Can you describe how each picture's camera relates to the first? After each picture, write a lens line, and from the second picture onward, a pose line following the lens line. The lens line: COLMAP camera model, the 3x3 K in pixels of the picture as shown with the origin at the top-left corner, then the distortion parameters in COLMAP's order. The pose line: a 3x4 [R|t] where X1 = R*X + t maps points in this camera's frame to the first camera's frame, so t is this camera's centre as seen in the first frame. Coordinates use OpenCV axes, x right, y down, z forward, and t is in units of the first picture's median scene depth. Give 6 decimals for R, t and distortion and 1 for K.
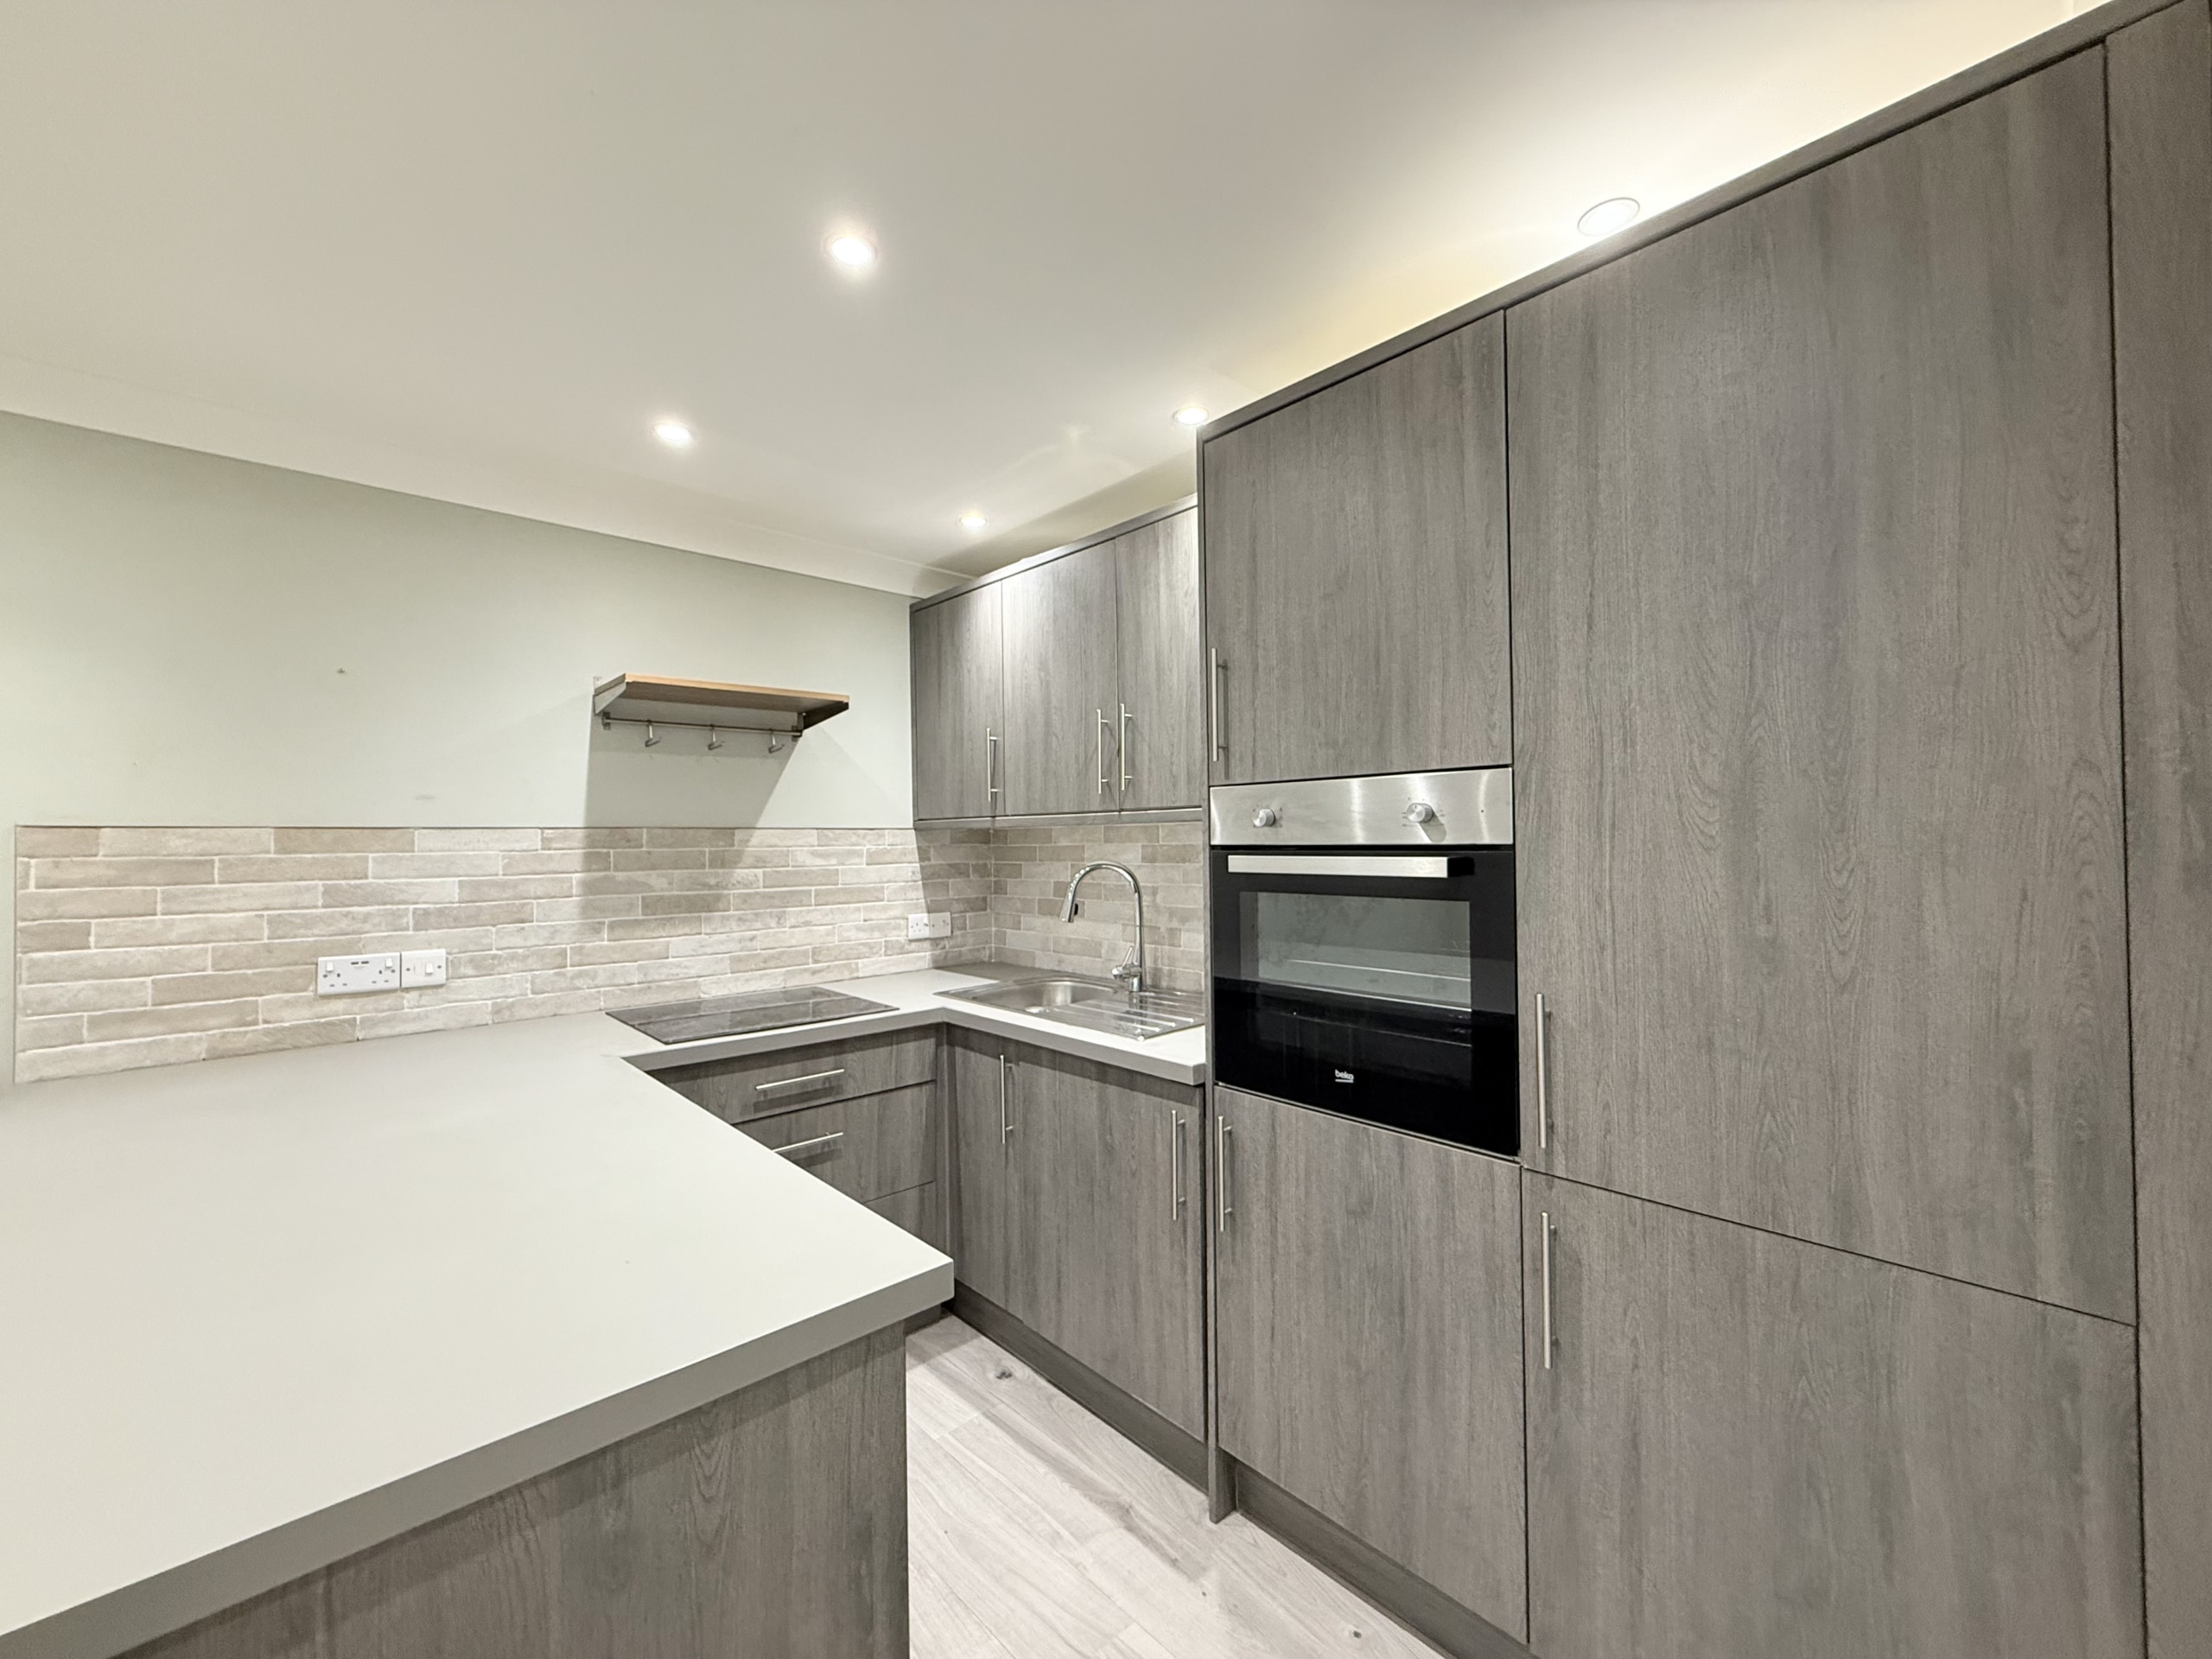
lens RADIAL K [[881.5, 0, 1101.5], [0, 881.5, 831.2], [0, 0, 1]] dist [0.001063, -0.000333]
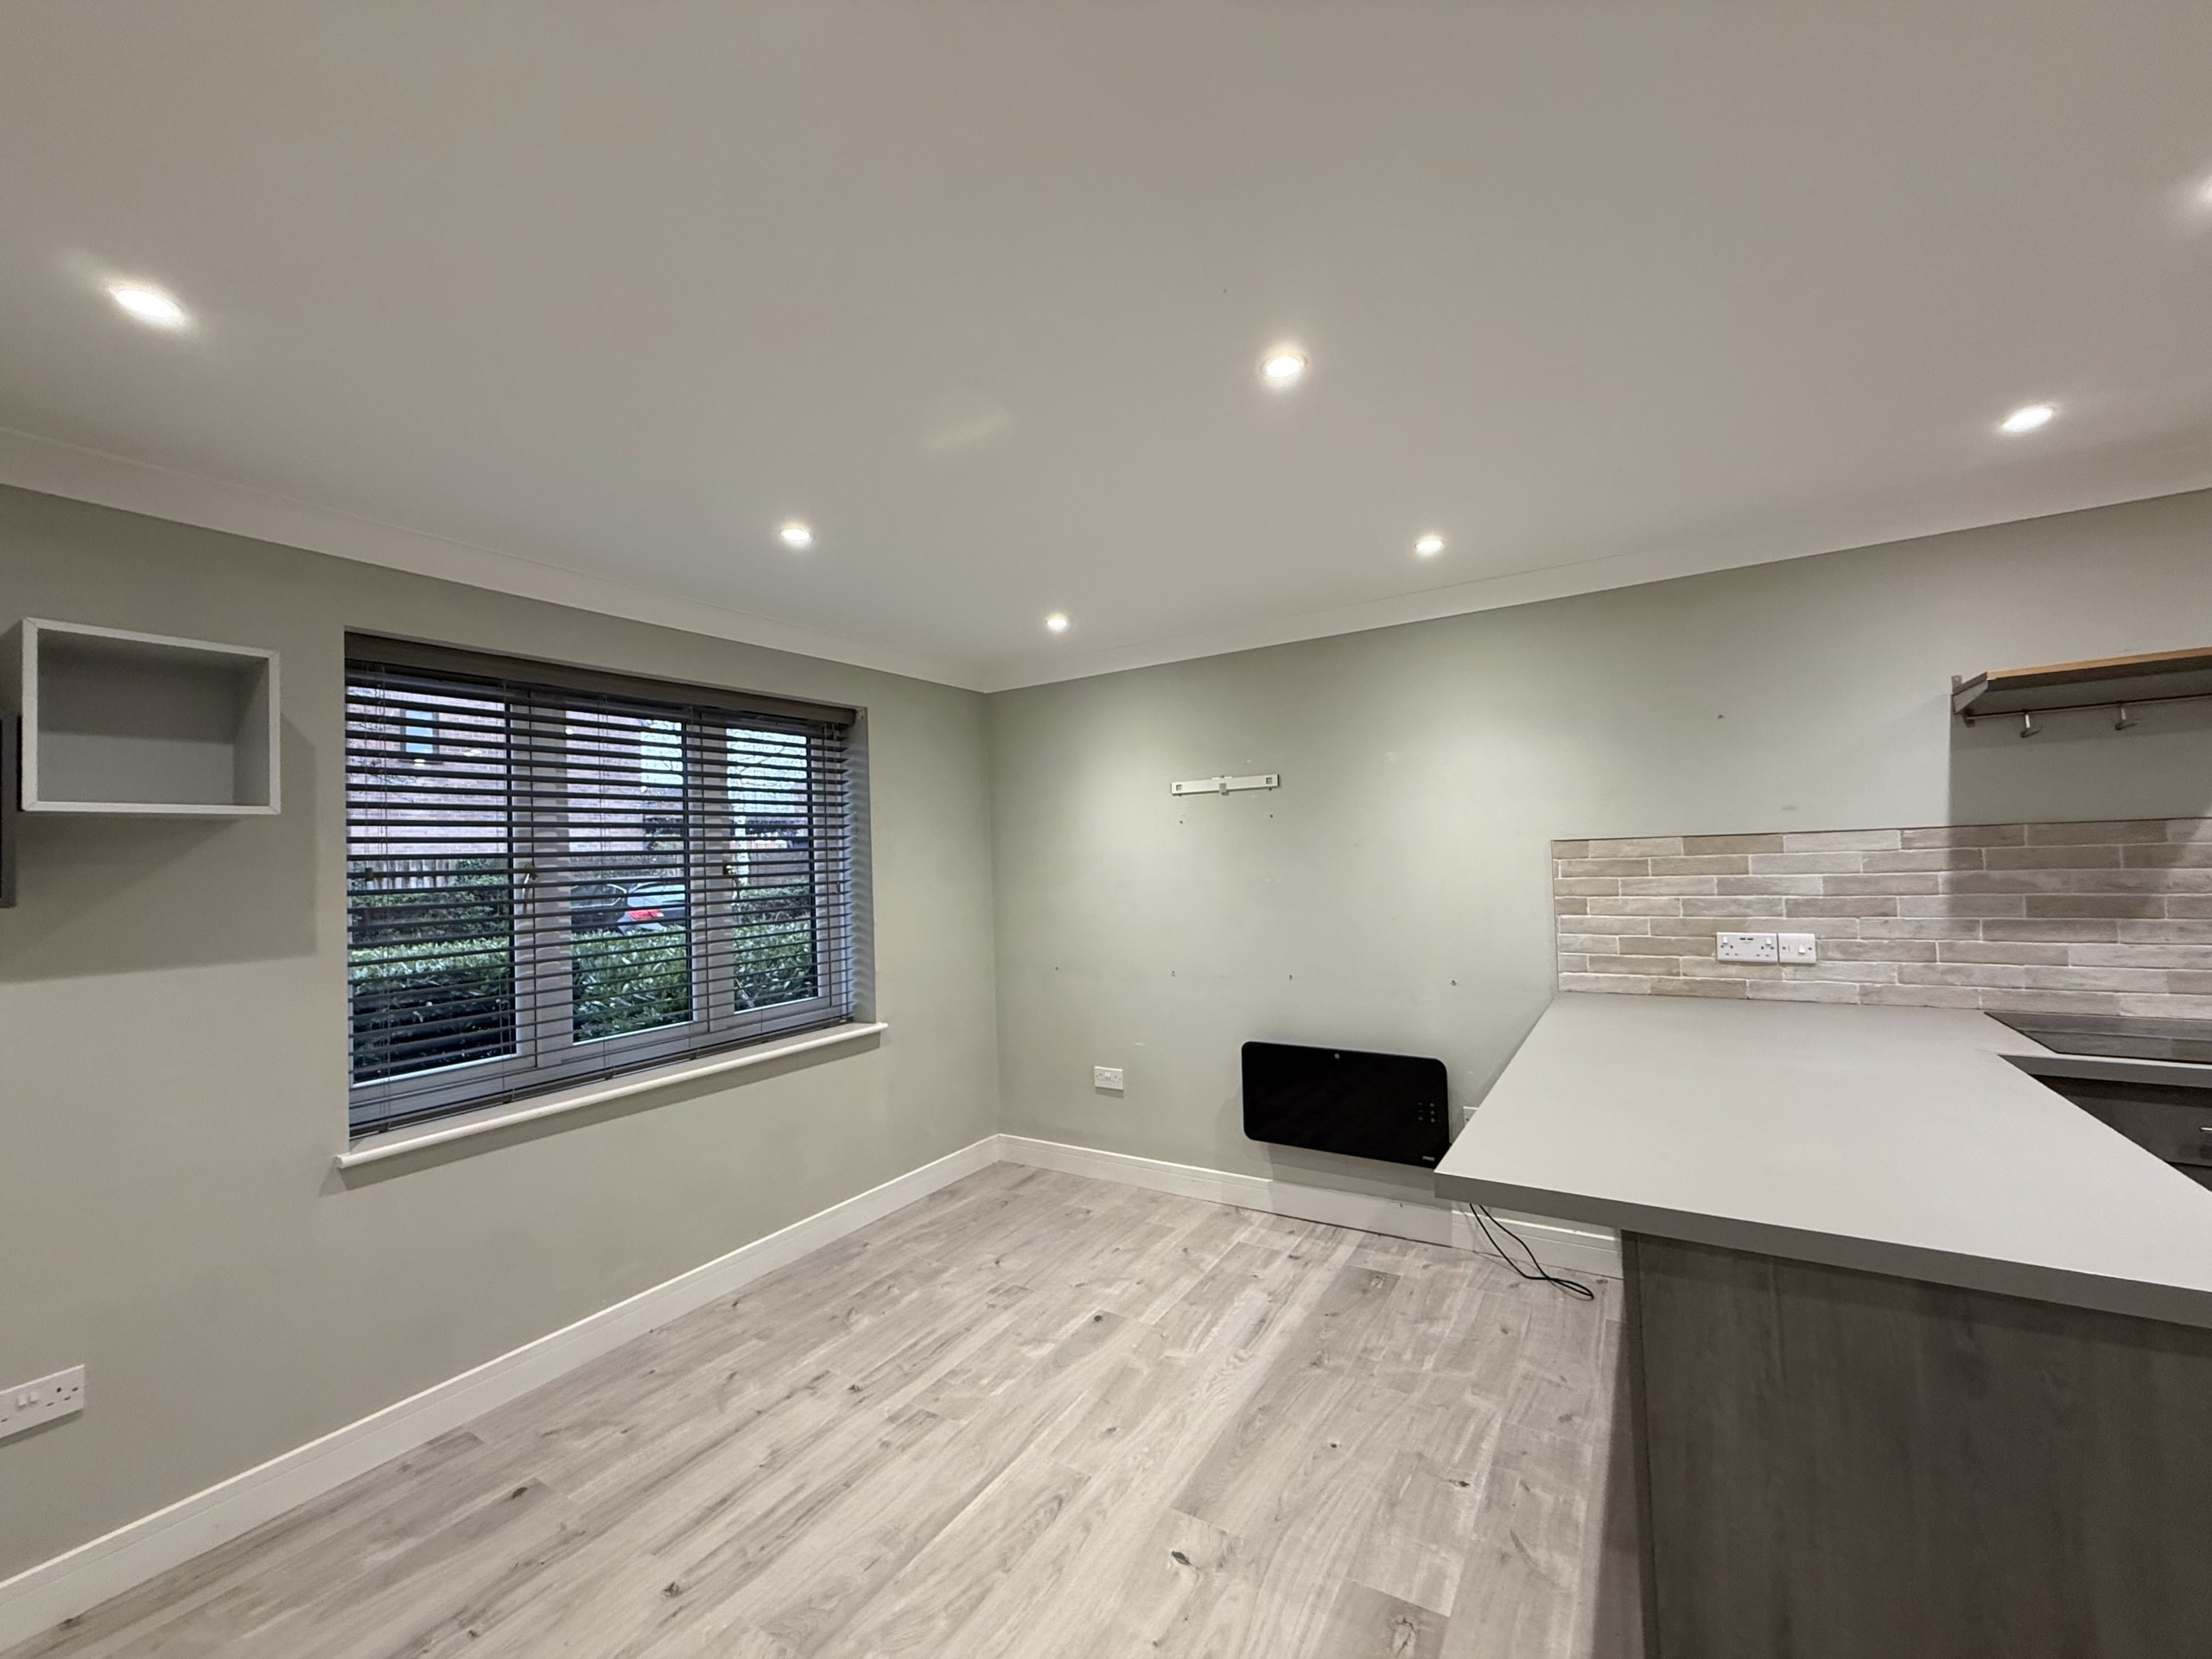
lens RADIAL K [[881.5, 0, 1101.5], [0, 881.5, 831.2], [0, 0, 1]] dist [0.001063, -0.000333]
pose [[0.255285, -0.026789, -0.966495, 0.171247], [0.043348, 0.998928, -0.016239, -0.028597], [0.965894, -0.037750, 0.256172, -0.238328]]
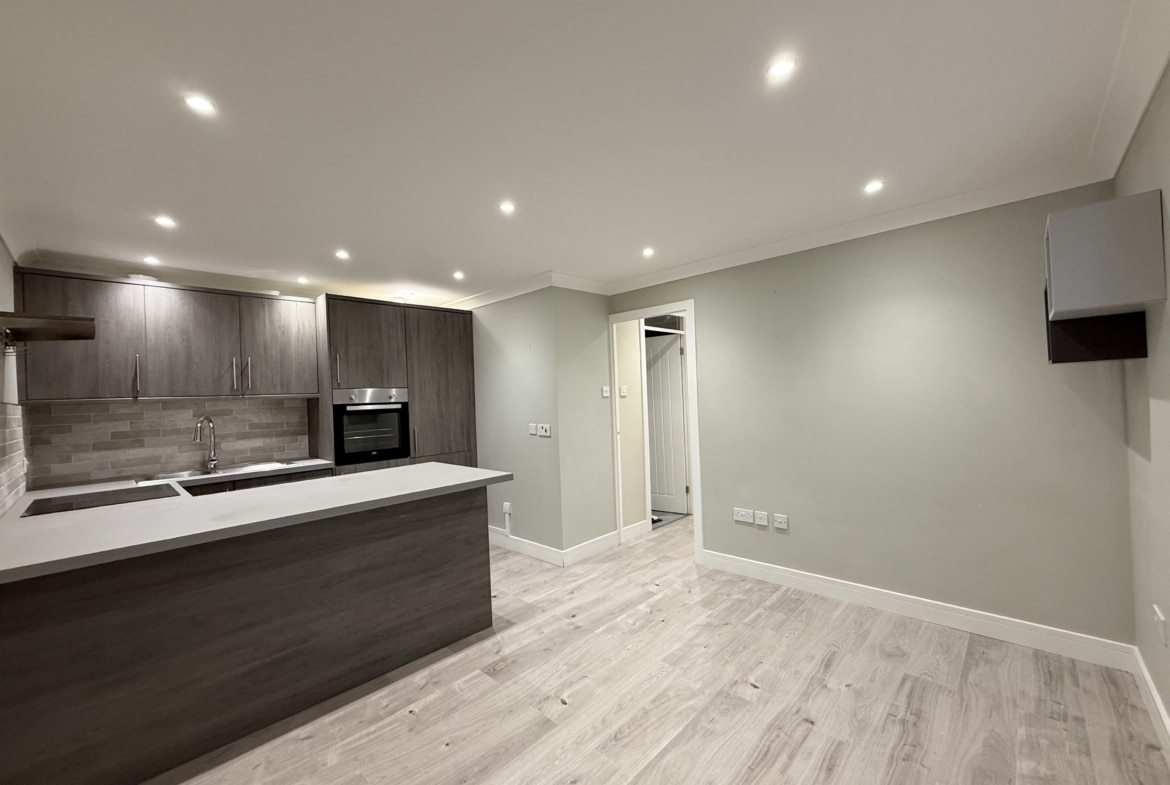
lens RADIAL K [[465.2, 0, 582.5], [0, 465.2, 393.9], [0, 0, 1]] dist [-0.000394, 0.000336]
pose [[-0.056281, 0.018664, 0.998241, -1.667220], [0.029426, 0.999422, -0.017027, 0.031211], [-0.997981, 0.028416, -0.056797, 0.028956]]
